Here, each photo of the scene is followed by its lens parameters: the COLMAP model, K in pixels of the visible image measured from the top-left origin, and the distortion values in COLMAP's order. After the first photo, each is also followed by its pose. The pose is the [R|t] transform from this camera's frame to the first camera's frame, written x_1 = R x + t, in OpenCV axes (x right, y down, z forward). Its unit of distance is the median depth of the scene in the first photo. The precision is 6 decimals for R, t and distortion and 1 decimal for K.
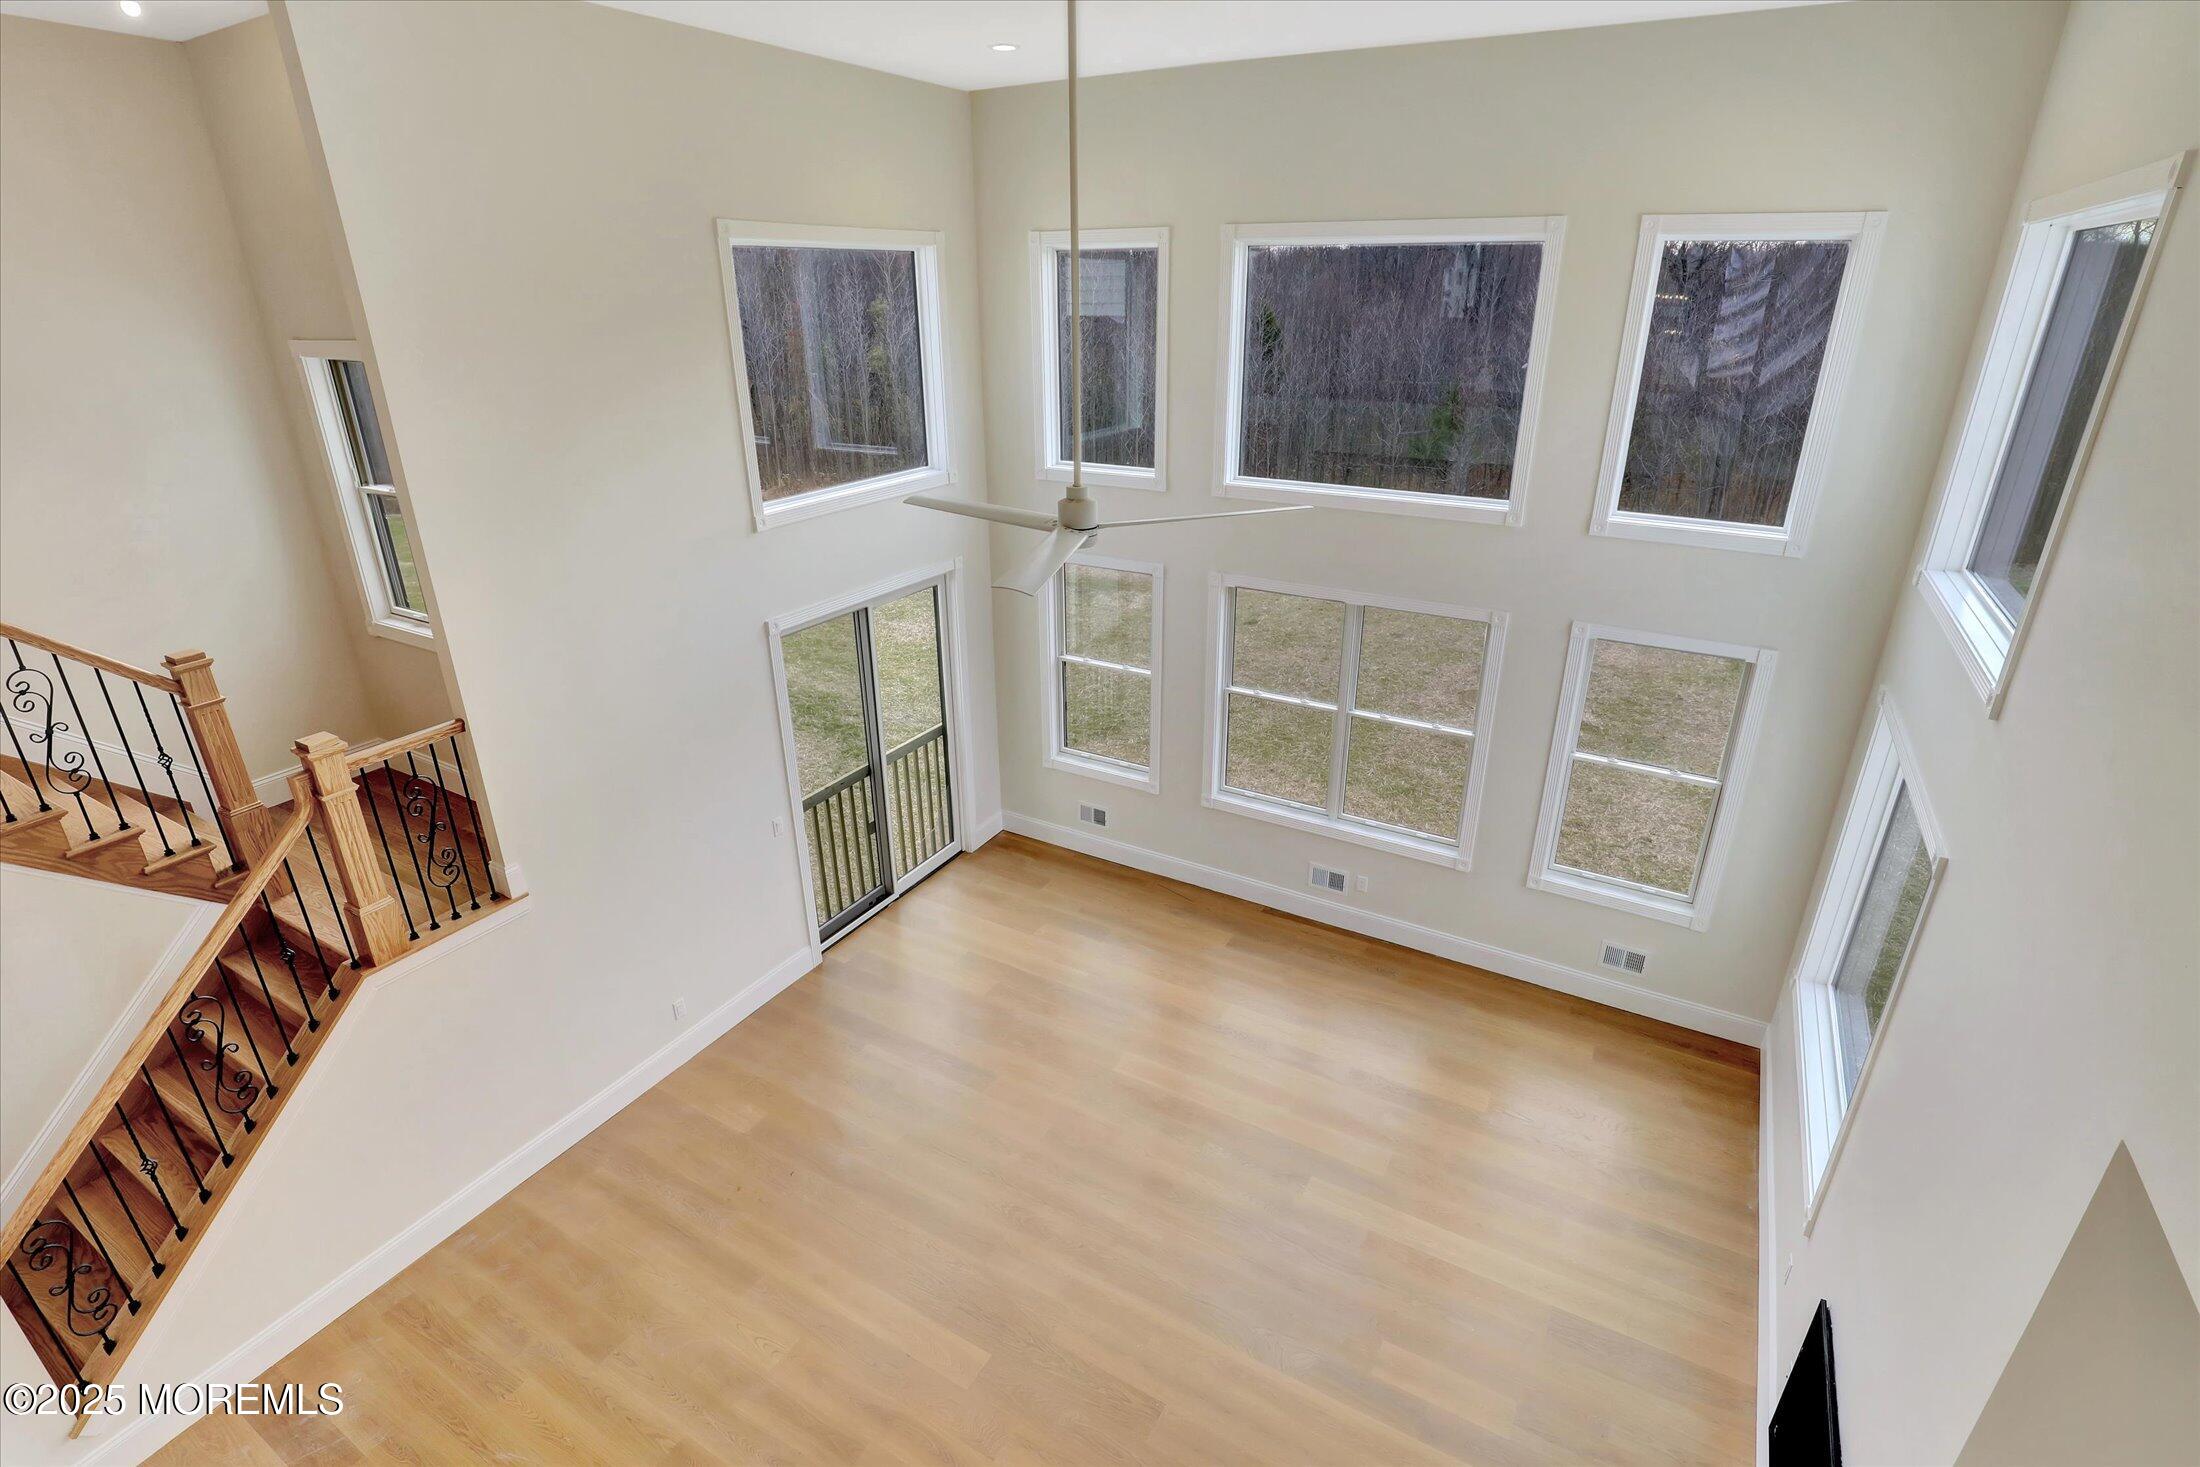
lens RADIAL K [[1035.6, 0, 1099.3], [0, 1035.6, 742.0], [0, 0, 1]] dist [-0.036195, -0.000062]
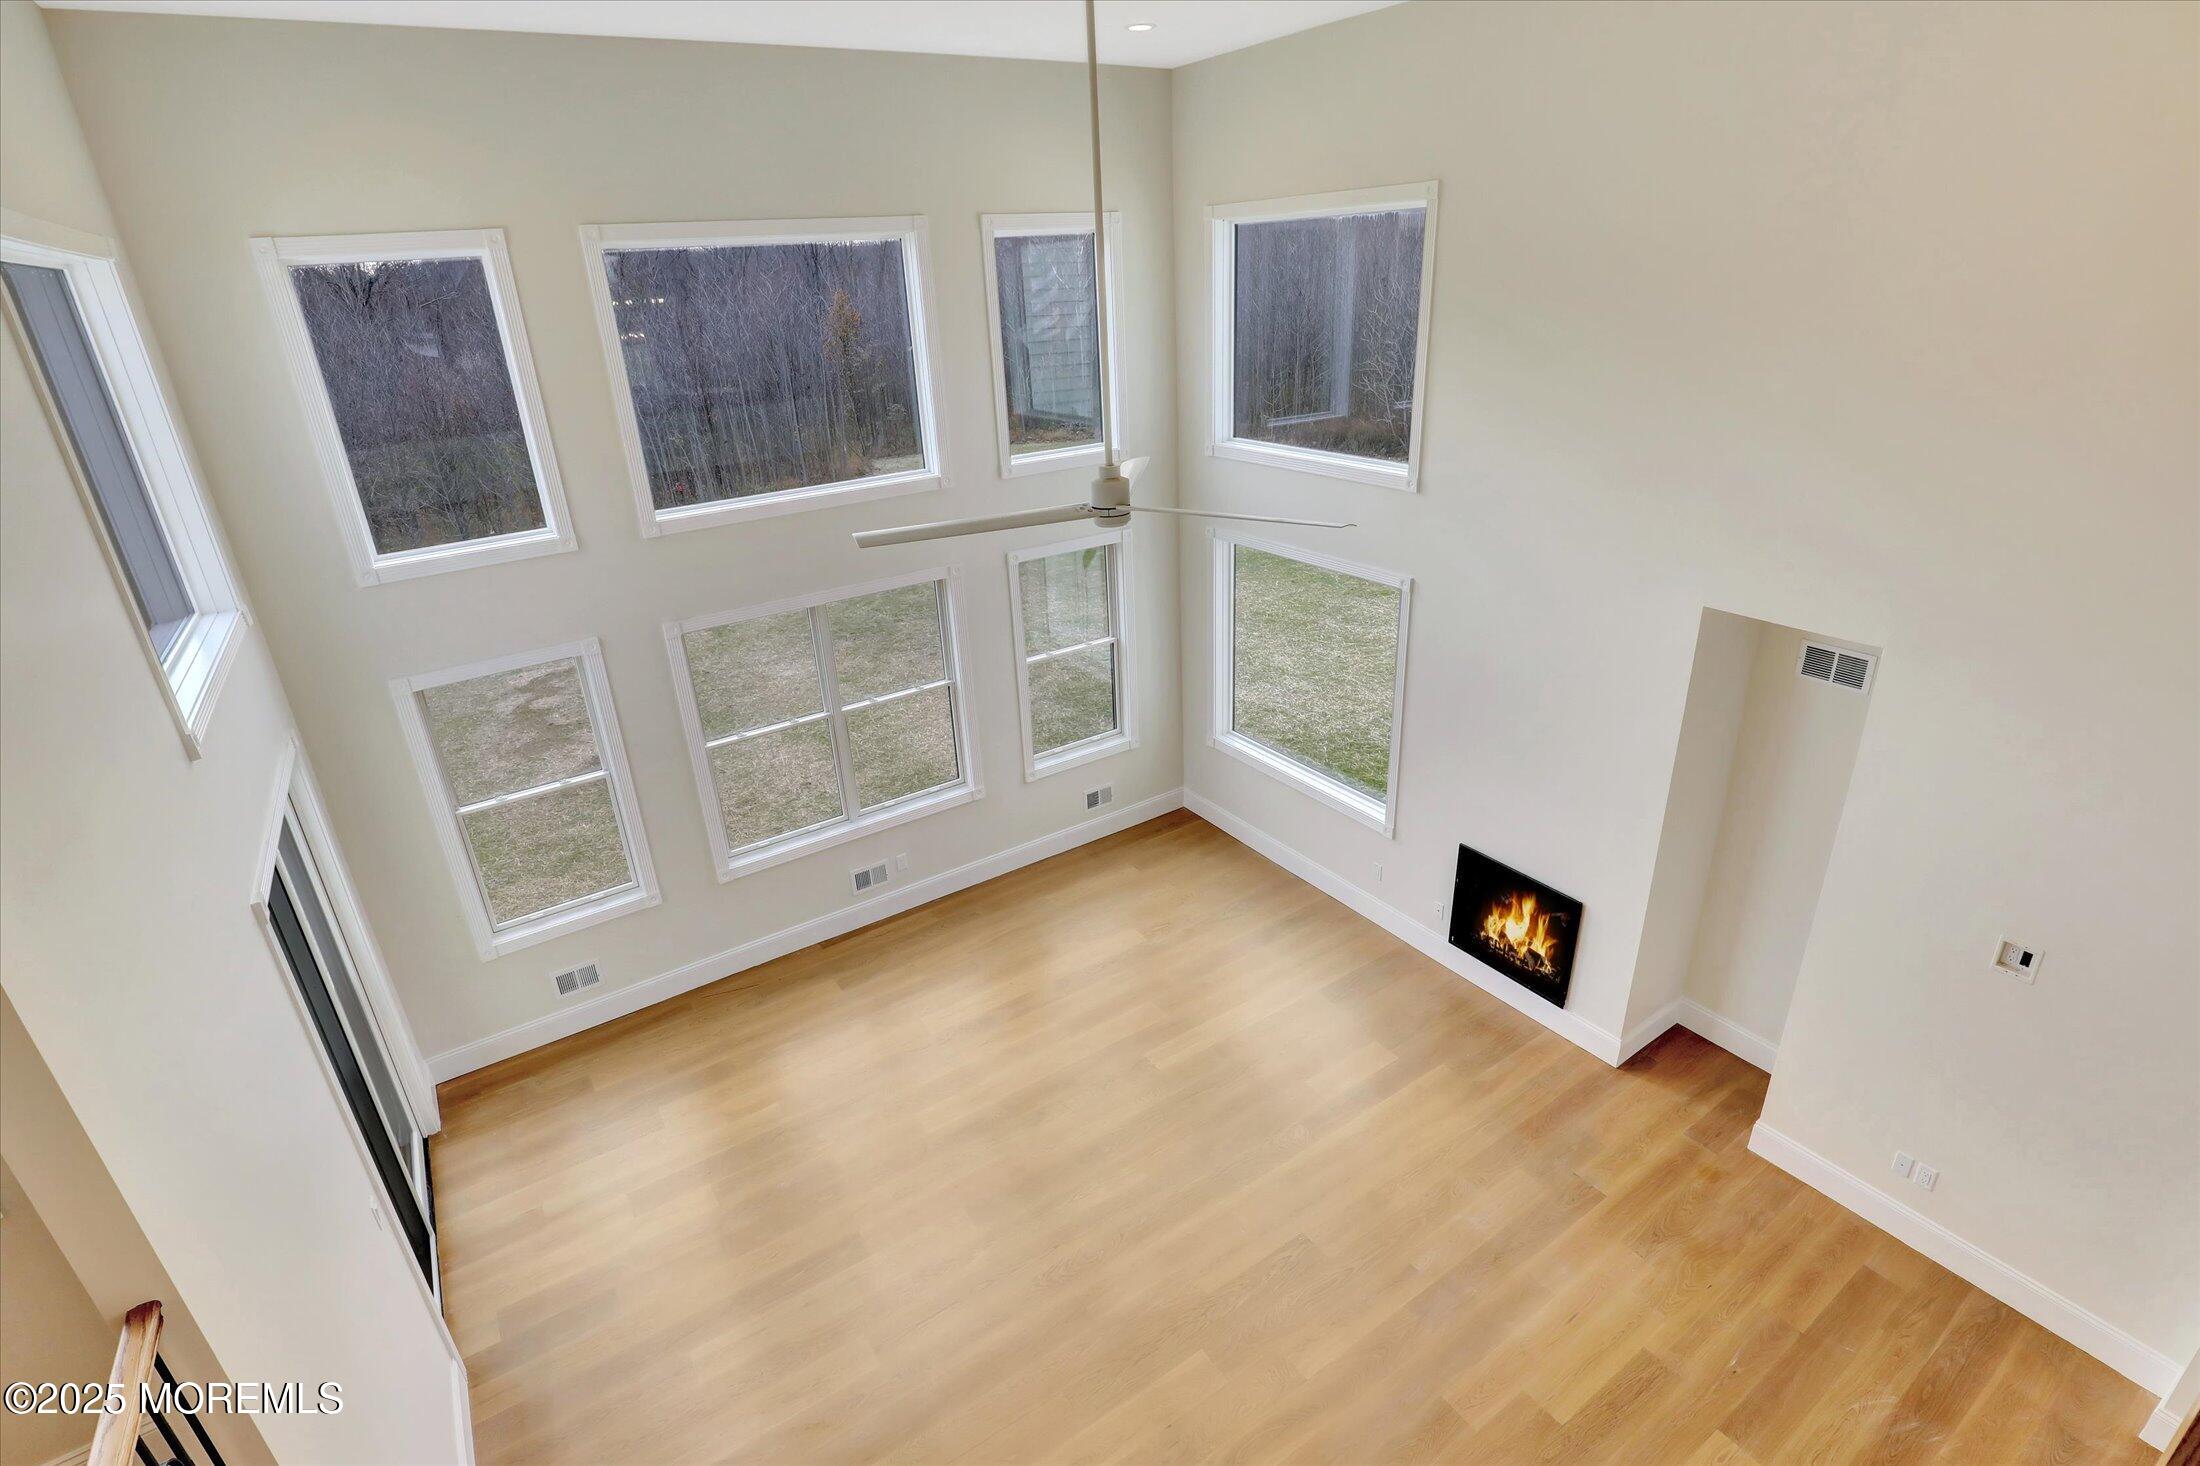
lens RADIAL K [[1047.7, 0, 1100.0], [0, 1047.7, 733.0], [0, 0, 1]] dist [-0.041026, -0.000178]
pose [[0.431731, -0.377761, 0.819088, -0.495857], [0.401171, 0.893738, 0.200737, -0.114514], [-0.807880, 0.241930, 0.537400, 0.268561]]
